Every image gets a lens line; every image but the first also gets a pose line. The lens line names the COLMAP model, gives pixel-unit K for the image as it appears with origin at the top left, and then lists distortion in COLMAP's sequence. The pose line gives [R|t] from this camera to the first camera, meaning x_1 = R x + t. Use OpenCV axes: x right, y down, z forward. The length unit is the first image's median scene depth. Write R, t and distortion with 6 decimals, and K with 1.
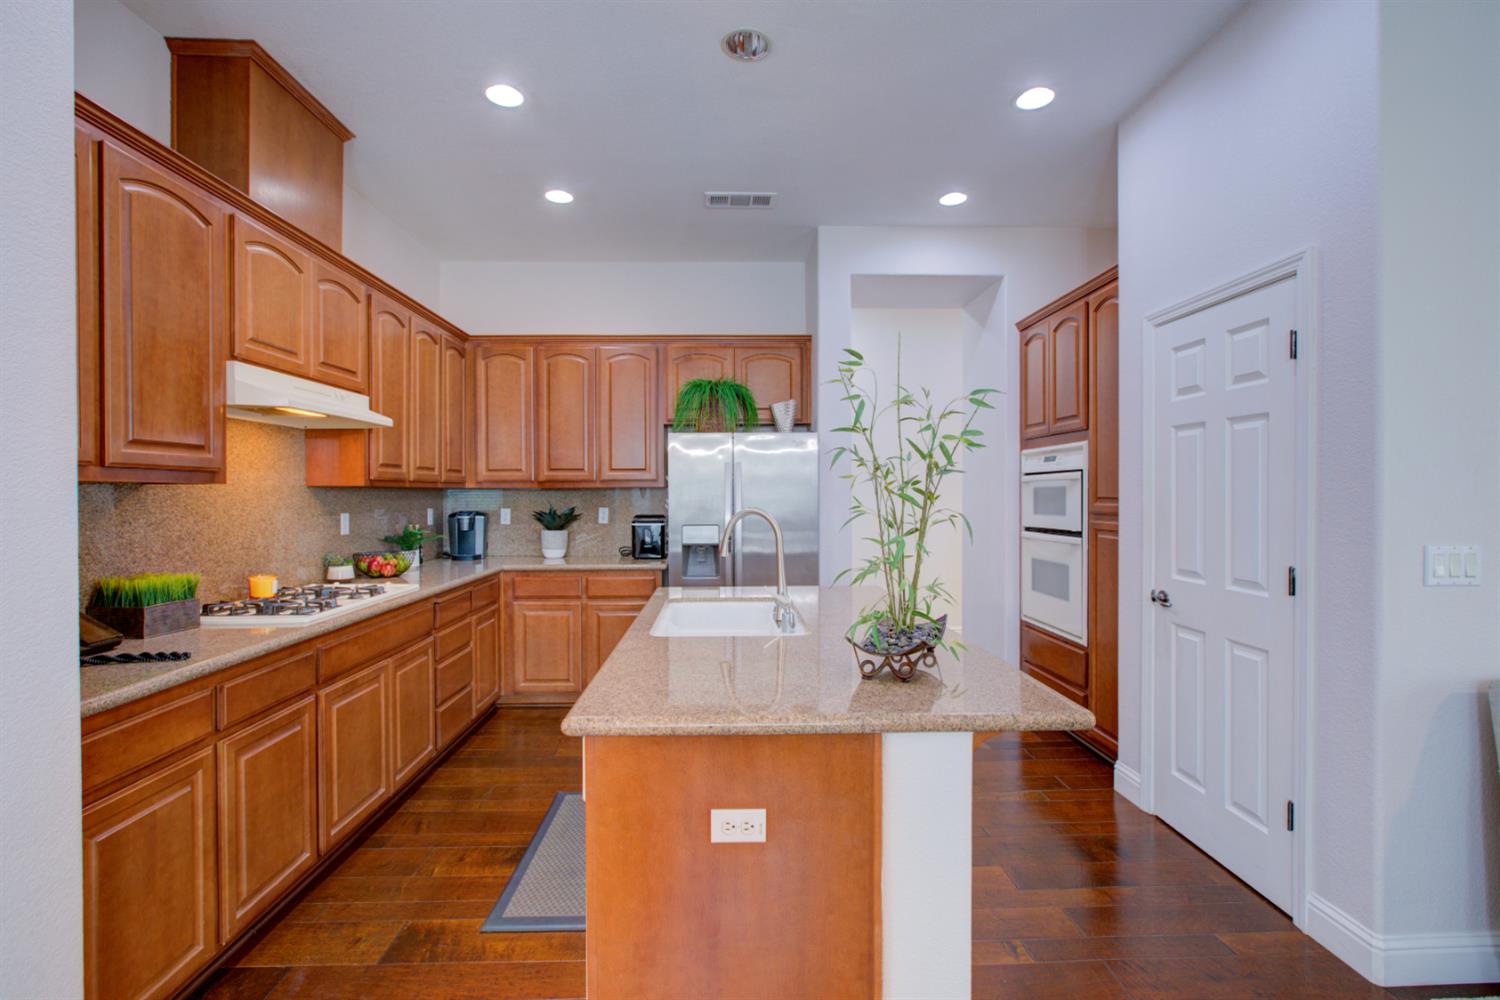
lens RADIAL K [[688.5, 0, 730.3], [0, 688.5, 496.4], [0, 0, 1]] dist [-0.019867, 0.010032]
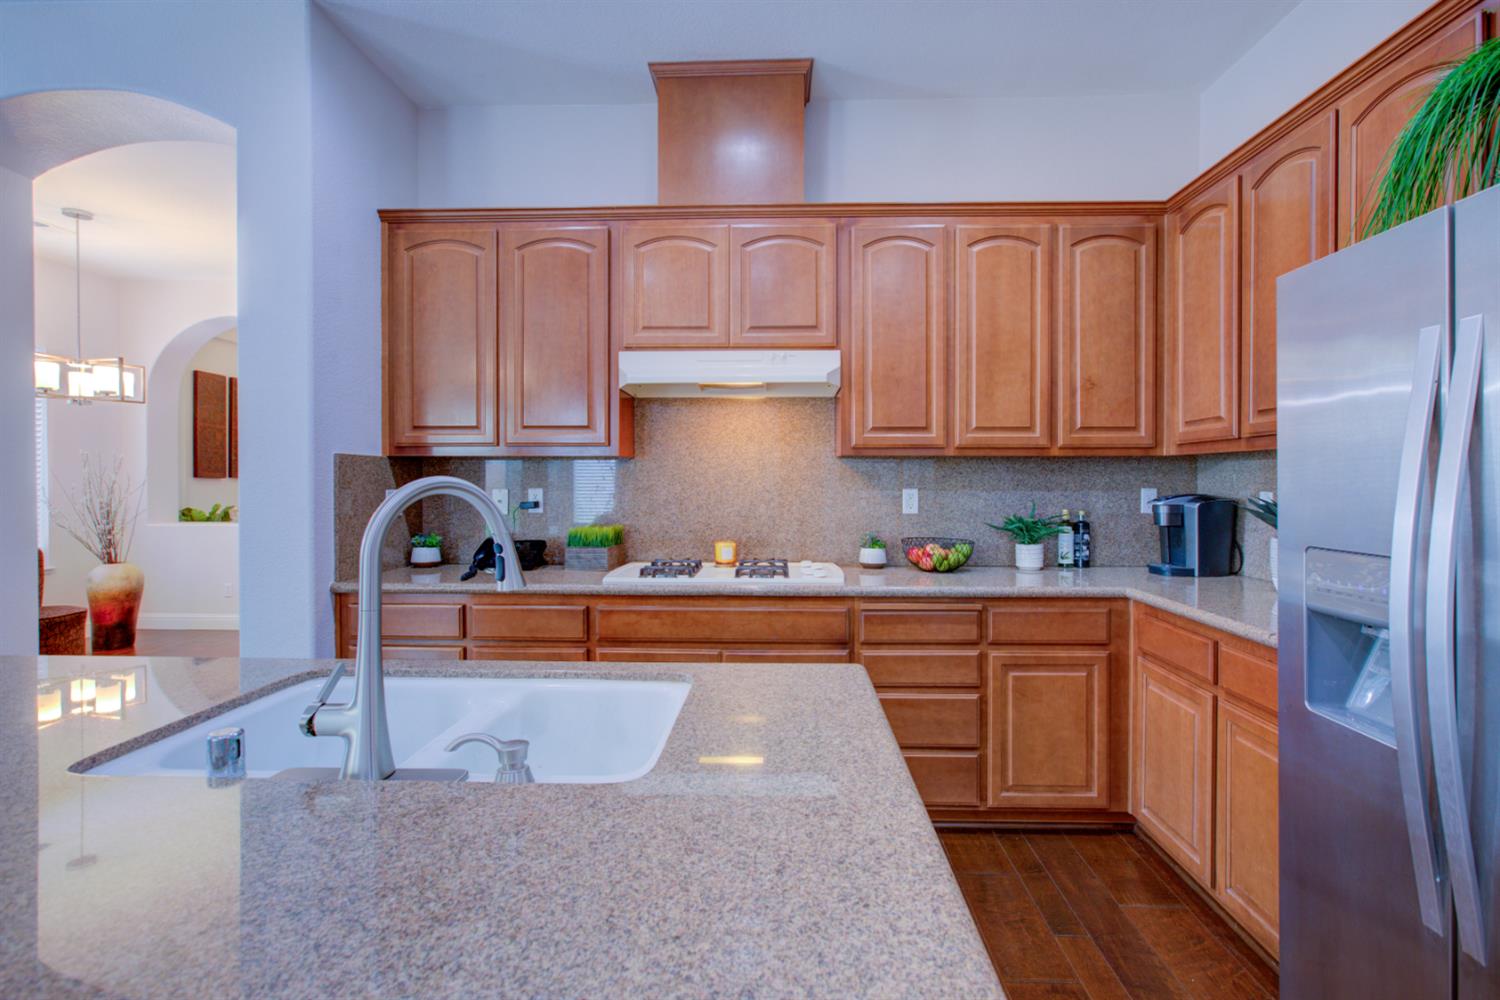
lens RADIAL K [[710.0, 0, 756.9], [0, 710.0, 483.4], [0, 0, 1]] dist [0.000147, 0.000228]
pose [[-0.051601, 0.008961, -0.998628, 0.387098], [-0.003768, 0.999951, 0.009167, 0.013483], [0.998661, 0.004236, -0.051565, 1.028404]]
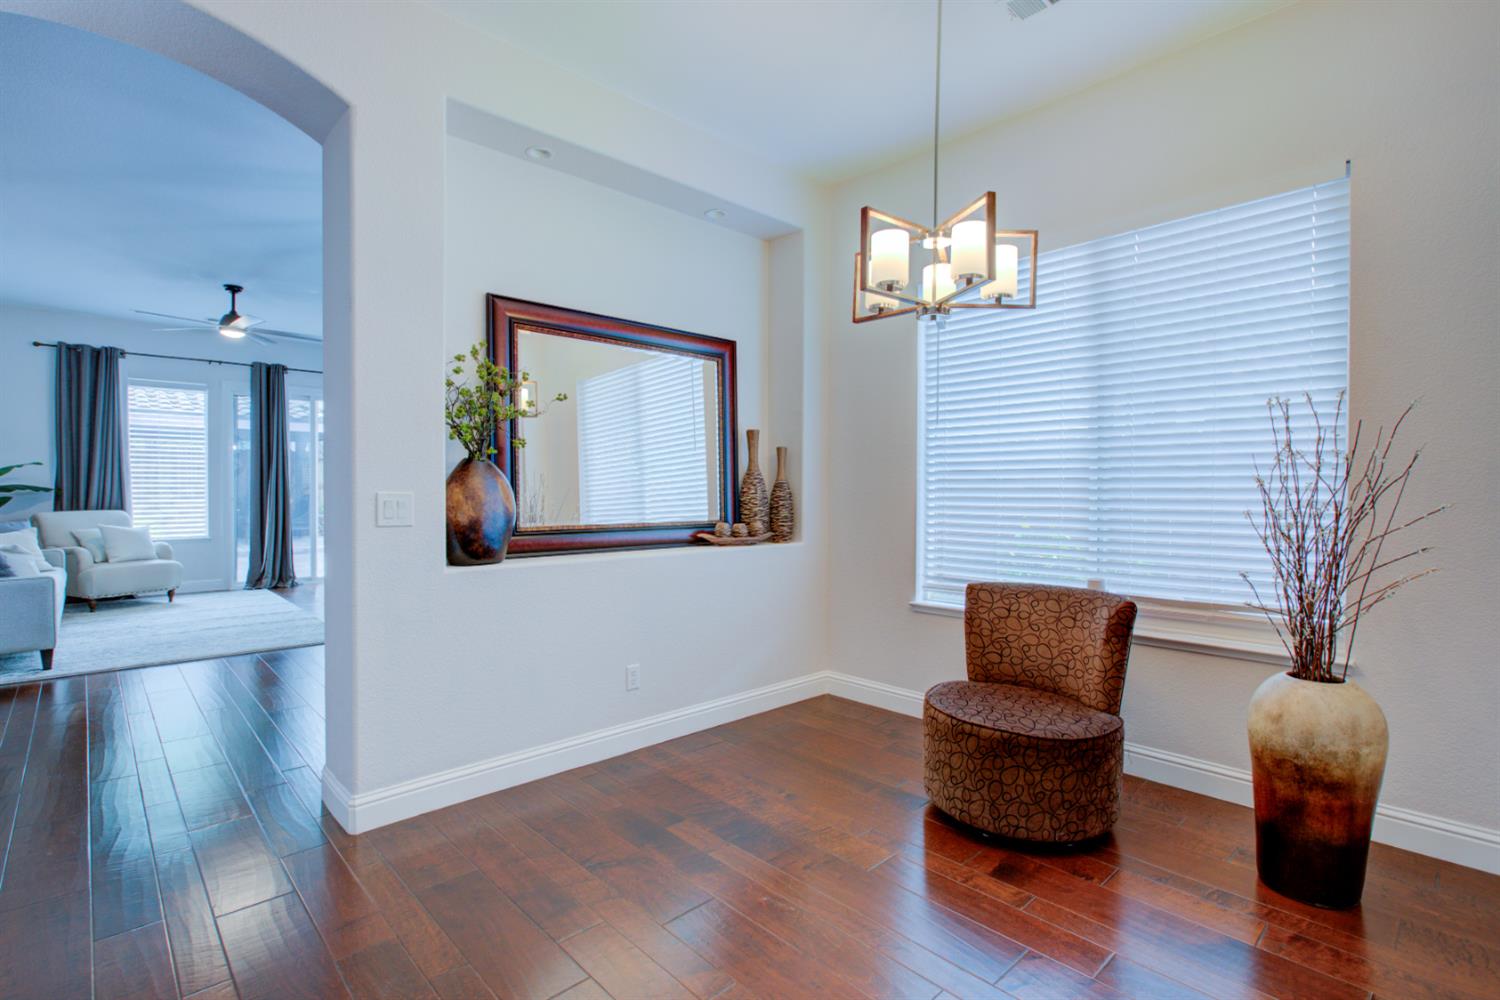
lens RADIAL K [[710.0, 0, 751.1], [0, 710.0, 496.6], [0, 0, 1]] dist [-0.003457, -0.000311]
pose [[-0.667027, -0.008911, 0.744980, -1.483844], [0.003171, 0.999885, 0.014799, 0.045622], [-0.745026, 0.012233, -0.666923, 0.170998]]
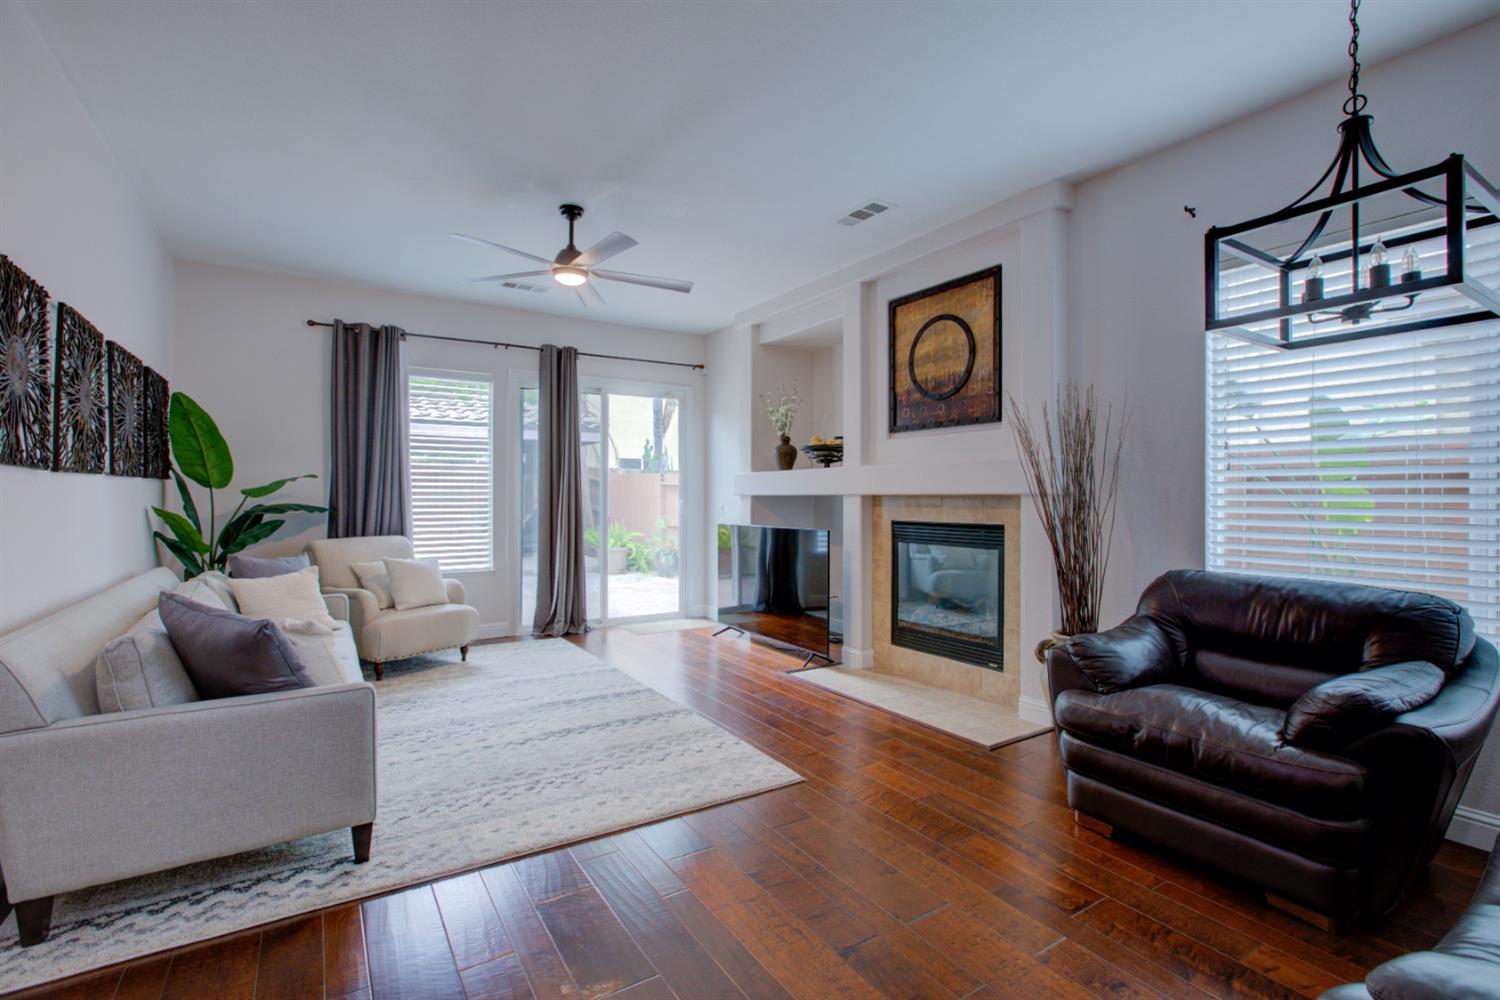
lens RADIAL K [[689.0, 0, 753.4], [0, 689.0, 498.4], [0, 0, 1]] dist [-0.009647, 0.004987]
pose [[-0.517175, 0.002710, 0.855876, -0.223102], [0.007488, 0.999971, 0.001358, 0.025648], [-0.855847, 0.007111, -0.517180, 0.311240]]
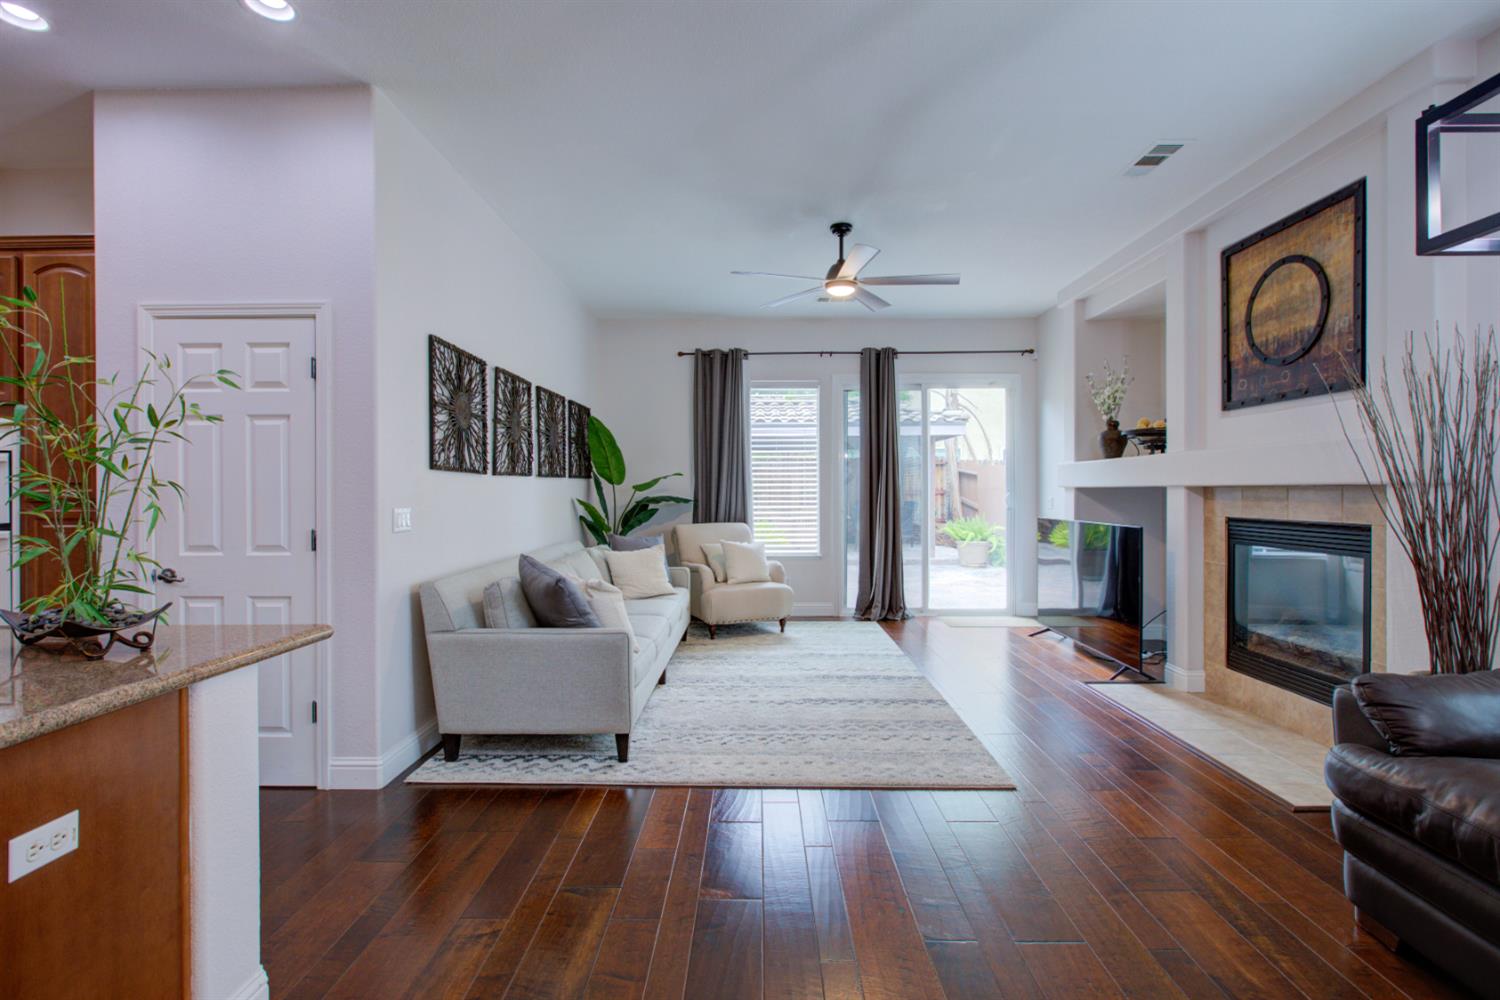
lens RADIAL K [[688.1, 0, 751.8], [0, 688.1, 495.2], [0, 0, 1]] dist [-0.009157, 0.005302]
pose [[0.038124, -0.001931, 0.999271, -0.369392], [0.009755, 0.999951, 0.001561, 0.028592], [-0.999225, 0.009688, 0.038141, 0.047682]]
